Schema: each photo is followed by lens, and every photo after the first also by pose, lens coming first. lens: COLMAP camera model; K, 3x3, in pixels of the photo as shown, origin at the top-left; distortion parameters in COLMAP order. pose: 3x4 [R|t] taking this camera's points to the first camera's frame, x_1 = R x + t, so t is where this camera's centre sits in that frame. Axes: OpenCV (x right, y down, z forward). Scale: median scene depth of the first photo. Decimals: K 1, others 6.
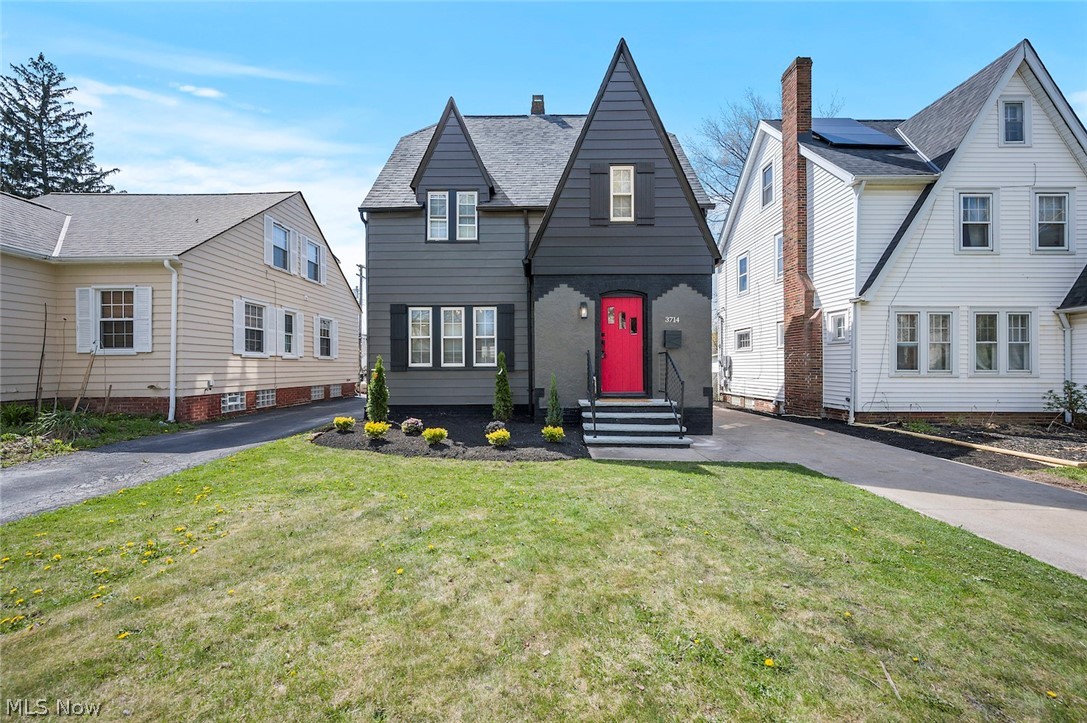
lens RADIAL K [[428.2, 0, 543.5], [0, 428.2, 361.5], [0, 0, 1]] dist [-0.002204, 0.000499]
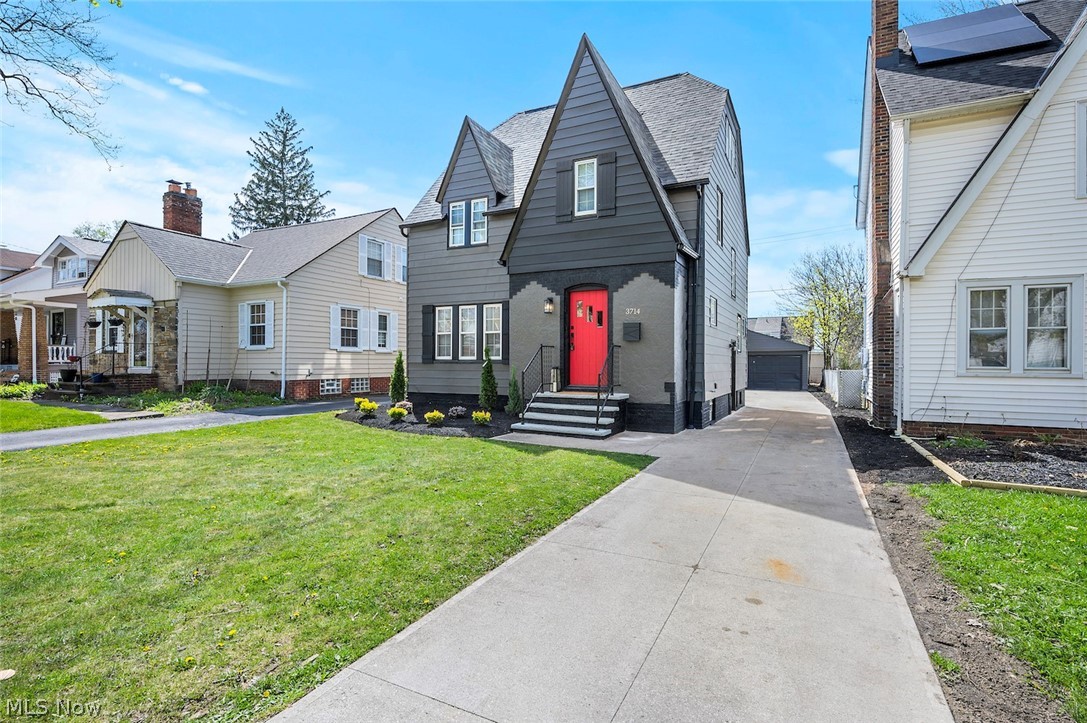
lens RADIAL K [[531.0, 0, 543.1], [0, 531.0, 356.9], [0, 0, 1]] dist [0.001113, -0.000097]
pose [[0.896149, 0.002402, -0.443747, 0.569722], [-0.001953, 0.999997, 0.001469, 0.003072], [0.443749, -0.000449, 0.896151, -0.141162]]
